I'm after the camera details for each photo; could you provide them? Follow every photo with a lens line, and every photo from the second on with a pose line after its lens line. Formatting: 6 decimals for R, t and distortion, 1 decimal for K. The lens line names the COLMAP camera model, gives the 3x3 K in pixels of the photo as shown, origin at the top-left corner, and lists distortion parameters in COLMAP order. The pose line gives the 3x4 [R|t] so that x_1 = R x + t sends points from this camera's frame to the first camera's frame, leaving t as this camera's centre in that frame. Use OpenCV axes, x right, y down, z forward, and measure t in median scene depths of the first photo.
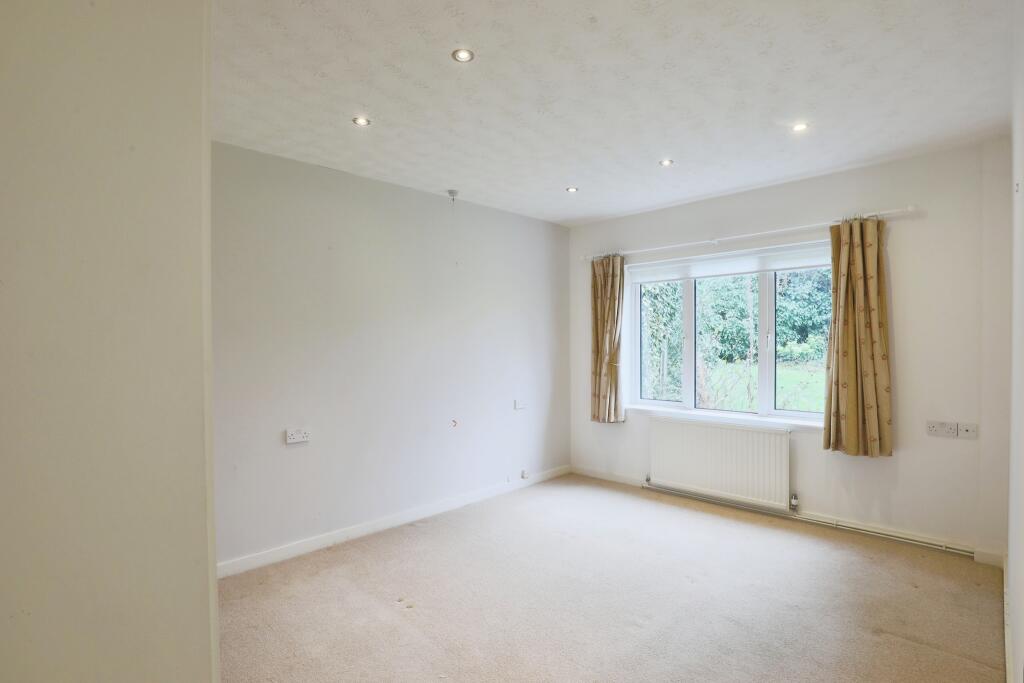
lens RADIAL K [[470.8, 0, 489.2], [0, 470.8, 344.1], [0, 0, 1]] dist [0.000839, 0.000186]
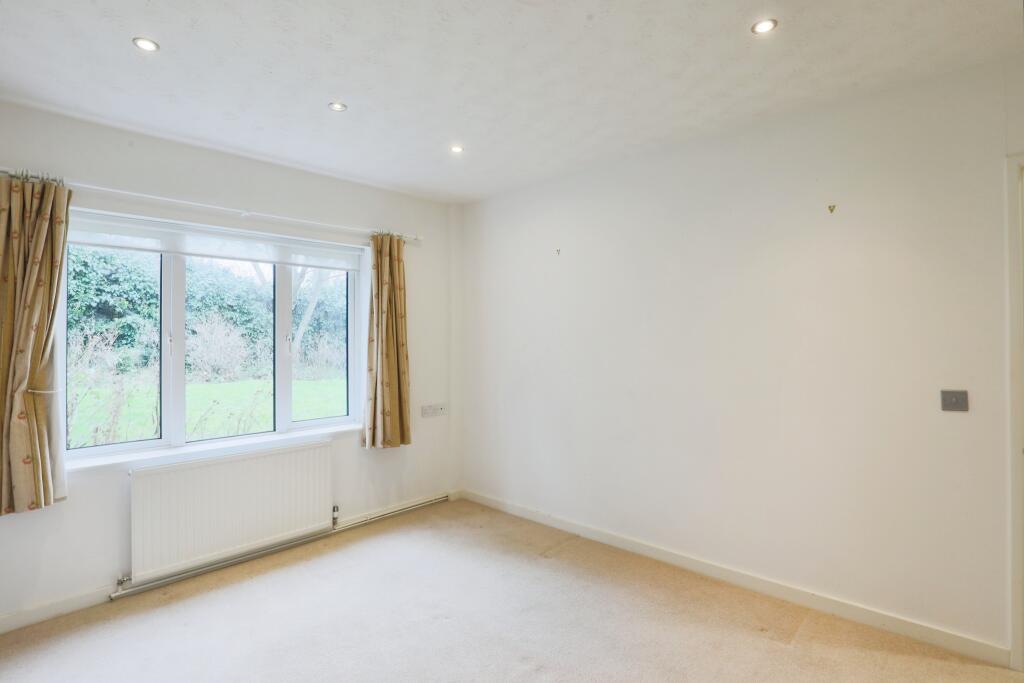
lens RADIAL K [[510.9, 0, 514.3], [0, 510.9, 335.5], [0, 0, 1]] dist [-0.036509, 0.001601]
pose [[-0.025734, 0.021795, 0.999431, -0.391976], [0.021443, 0.999544, -0.021245, 0.006271], [-0.999439, 0.020884, -0.026190, 0.679579]]
